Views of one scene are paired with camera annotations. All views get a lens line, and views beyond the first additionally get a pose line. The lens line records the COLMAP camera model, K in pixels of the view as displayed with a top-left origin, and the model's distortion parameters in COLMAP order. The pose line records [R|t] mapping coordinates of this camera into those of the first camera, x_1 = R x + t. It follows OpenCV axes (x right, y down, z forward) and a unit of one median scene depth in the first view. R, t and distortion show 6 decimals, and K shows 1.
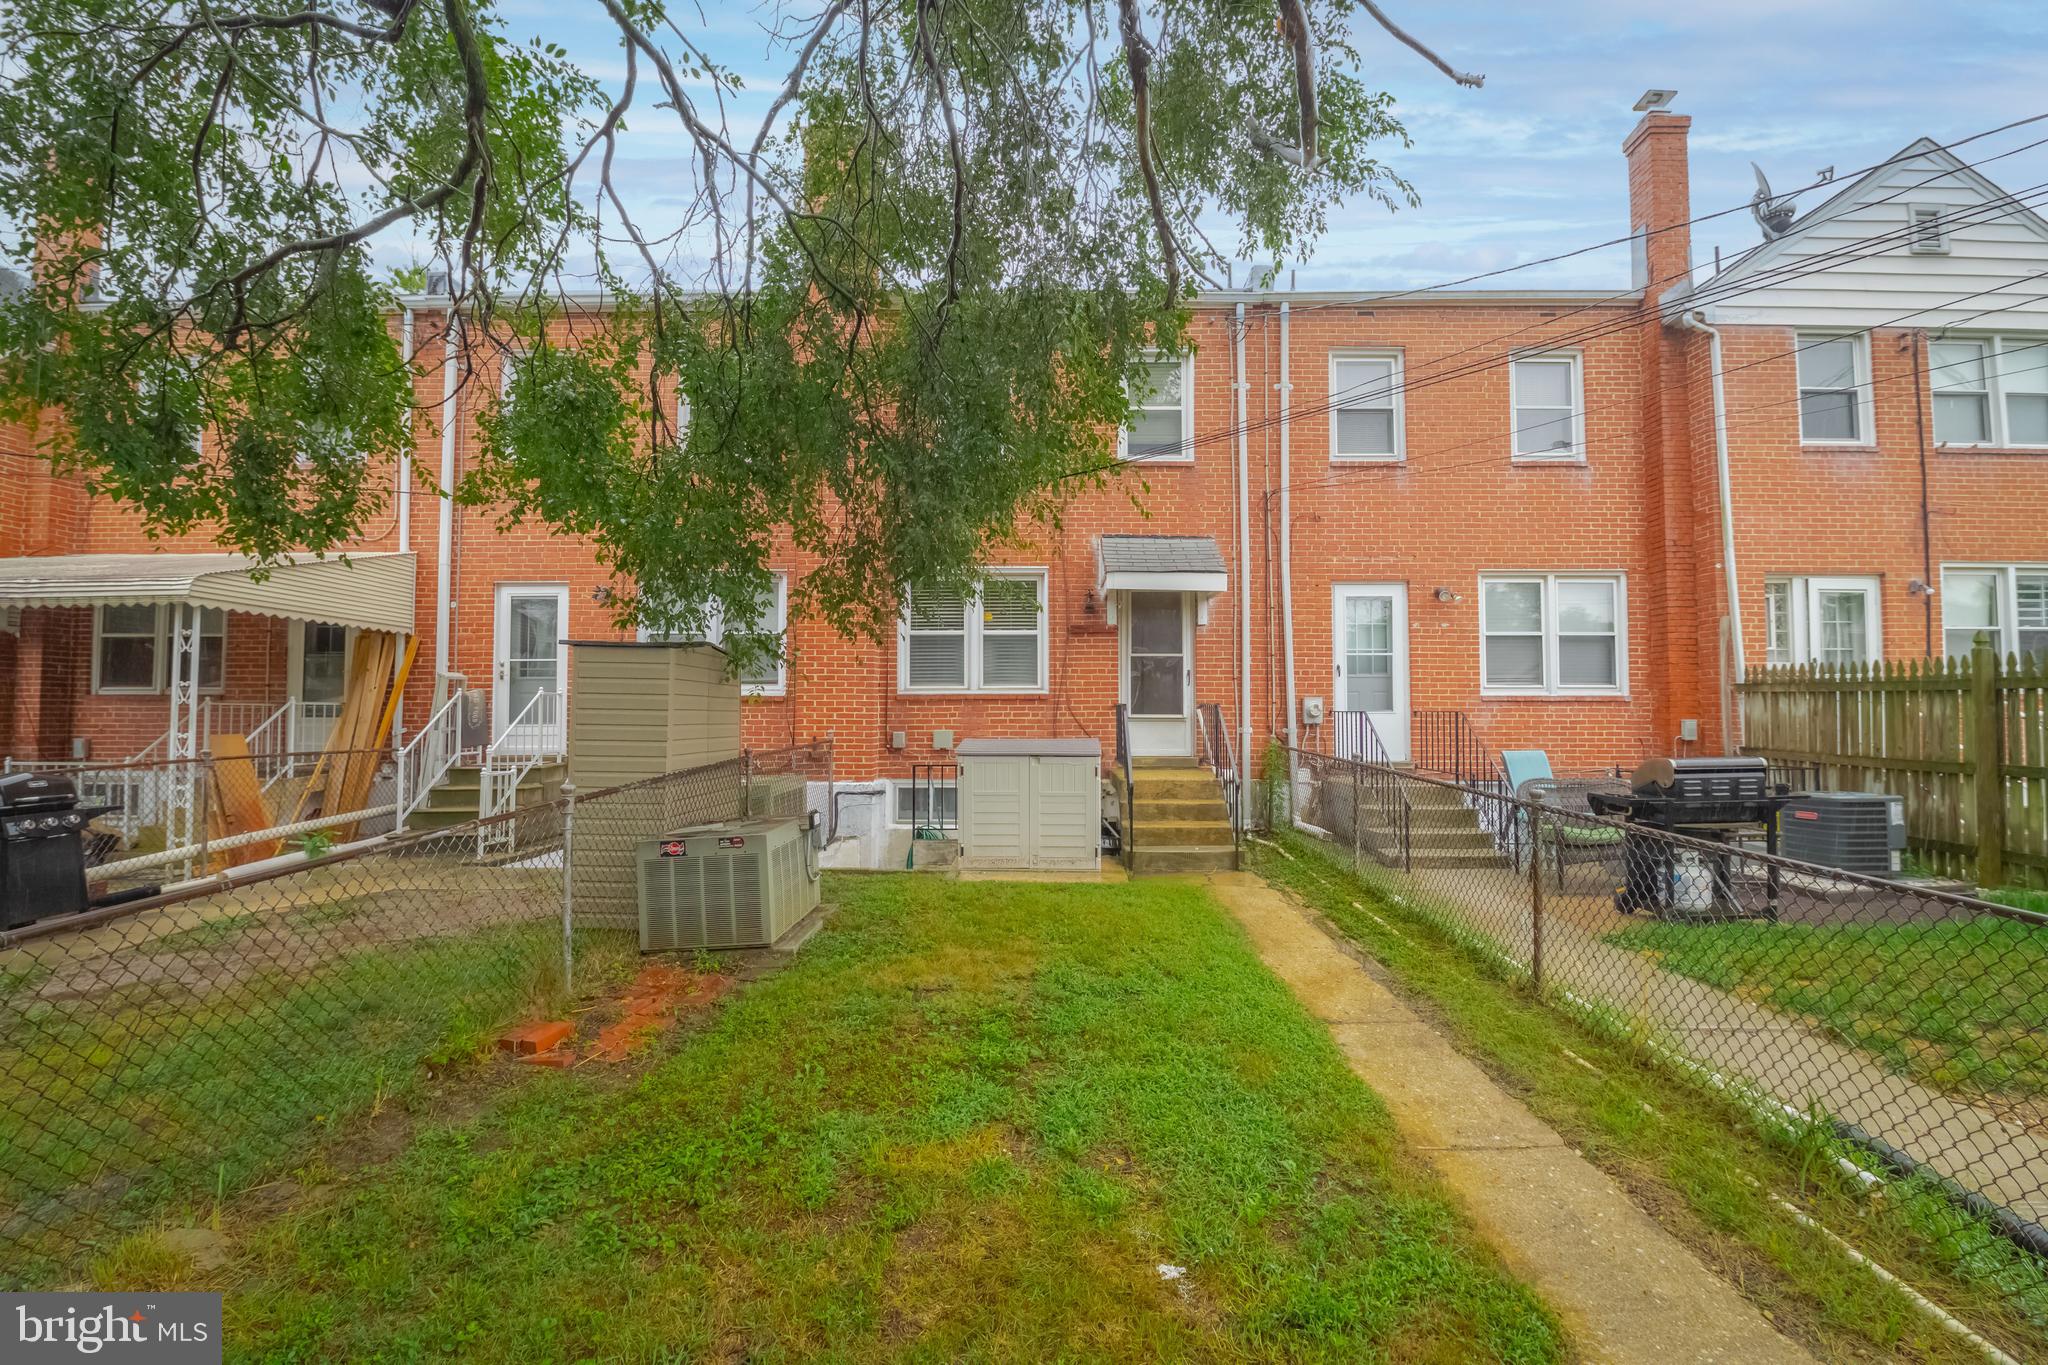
lens RADIAL K [[854.9, 0, 1026.6], [0, 854.9, 677.1], [0, 0, 1]] dist [-0.002688, -0.009707]
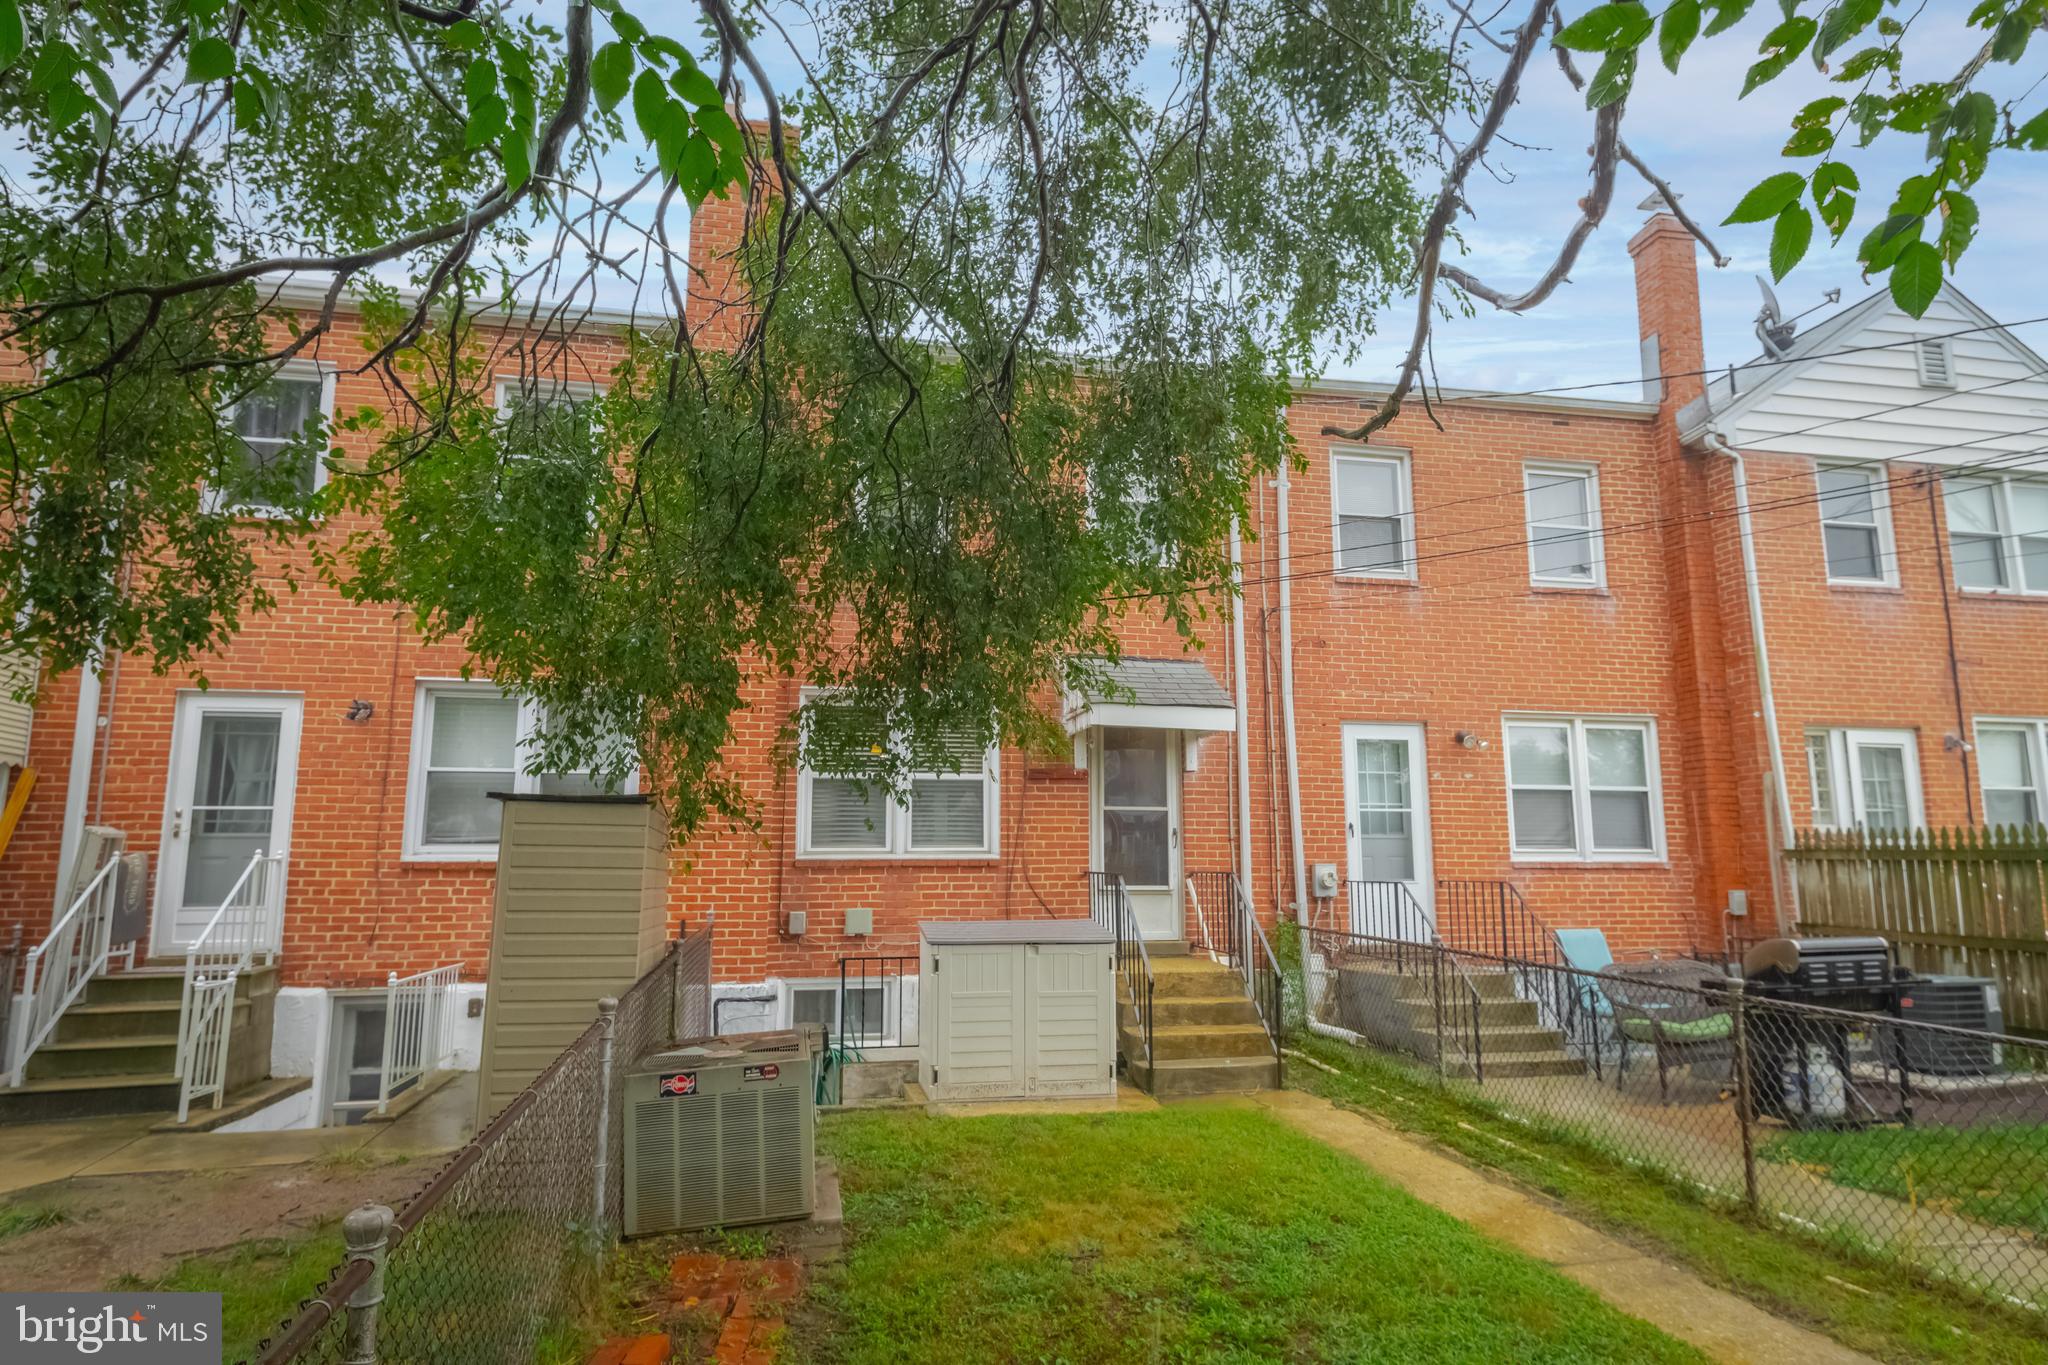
lens RADIAL K [[1186.1, 0, 1024.0], [0, 1186.1, 682.5], [0, 0, 1]] dist [0.013299, -0.002875]
pose [[0.977586, 0.031053, 0.208232, -0.183290], [-0.006318, 0.992945, -0.118410, -0.011598], [-0.210440, 0.114440, 0.970886, -0.046748]]
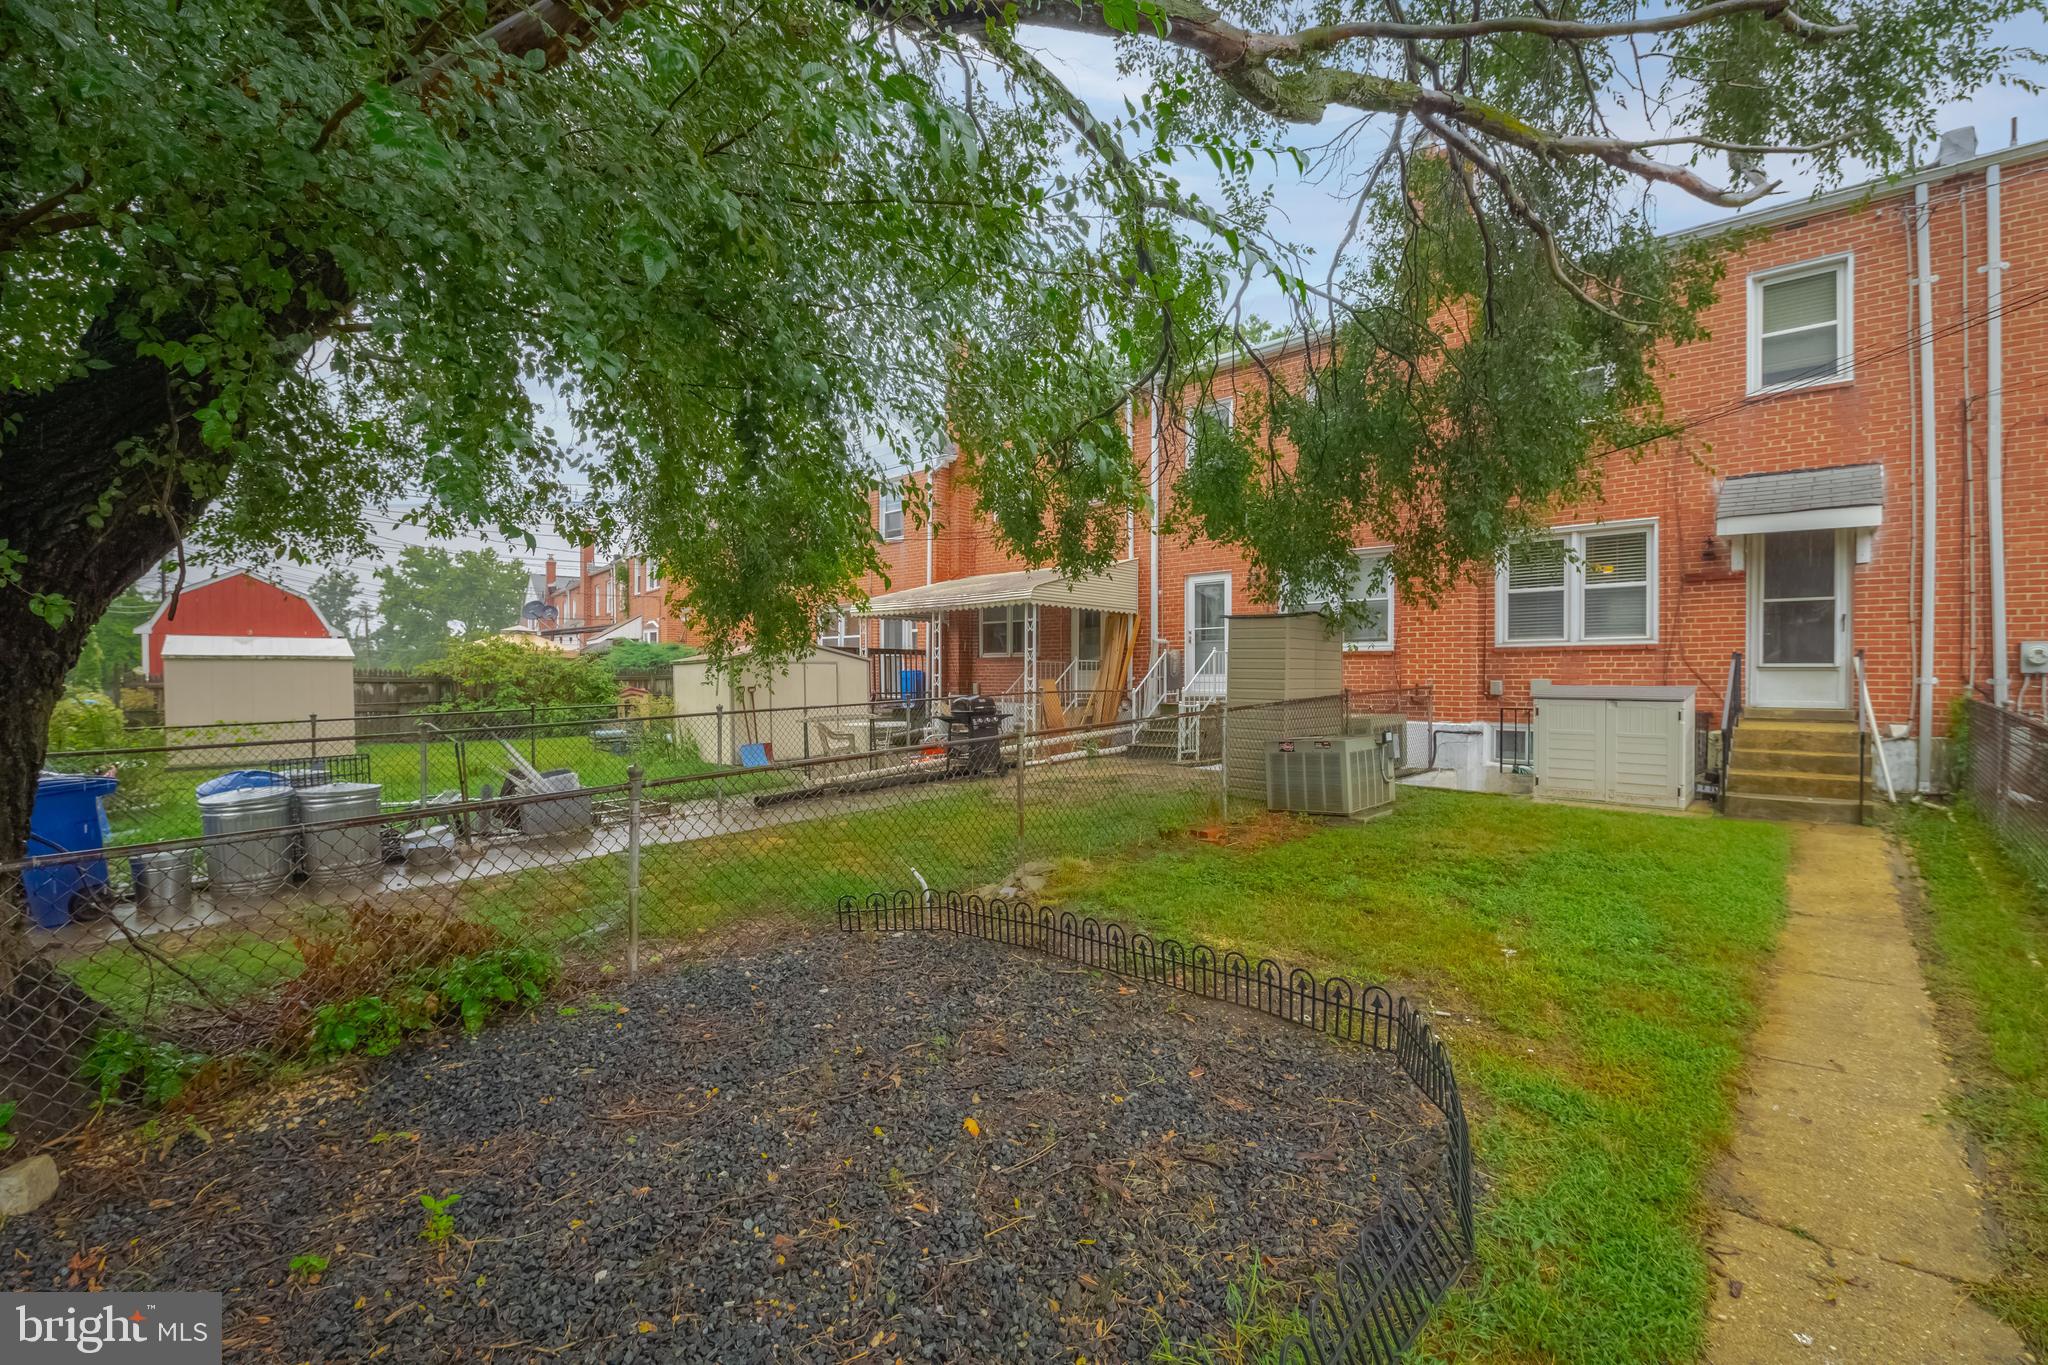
lens RADIAL K [[852.1, 0, 1042.6], [0, 852.1, 677.5], [0, 0, 1]] dist [-0.000982, -0.011675]
pose [[0.748123, 0.002723, -0.663554, 0.152030], [0.027361, 0.999015, 0.034948, 0.004540], [0.662995, -0.044301, 0.747312, -0.240534]]
